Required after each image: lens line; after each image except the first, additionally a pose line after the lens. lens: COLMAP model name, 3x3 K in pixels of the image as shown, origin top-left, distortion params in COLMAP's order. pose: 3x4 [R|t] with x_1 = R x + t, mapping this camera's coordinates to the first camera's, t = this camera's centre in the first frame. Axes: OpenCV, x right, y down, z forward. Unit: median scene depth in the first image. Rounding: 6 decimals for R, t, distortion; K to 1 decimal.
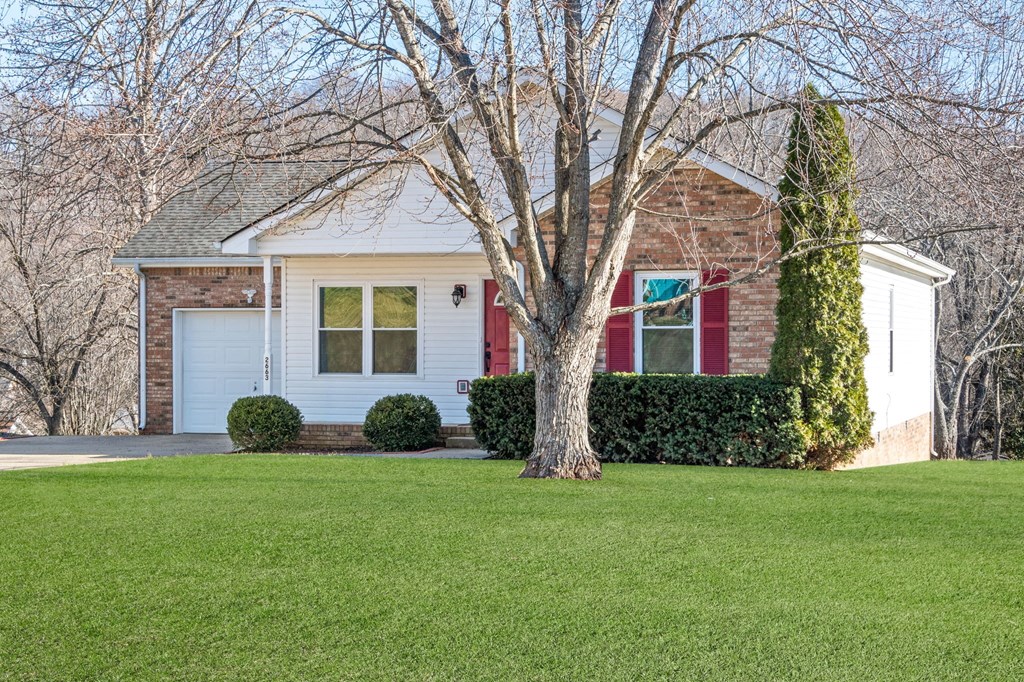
lens RADIAL K [[446.0, 0, 512.2], [0, 446.0, 306.8], [0, 0, 1]] dist [-0.001284, -0.000189]
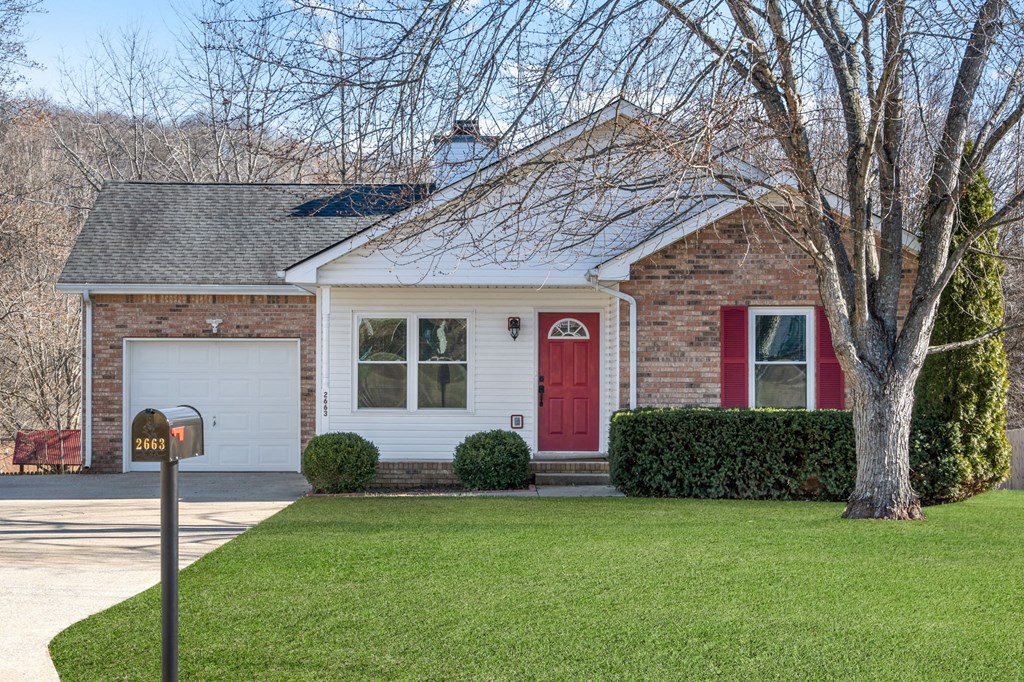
lens RADIAL K [[451.5, 0, 508.1], [0, 451.5, 334.8], [0, 0, 1]] dist [0.000519, 0.000448]
pose [[0.997812, 0.006667, 0.065772, -0.276623], [-0.006131, 0.999946, -0.008352, -0.003868], [-0.065824, 0.007930, 0.997800, 0.015456]]
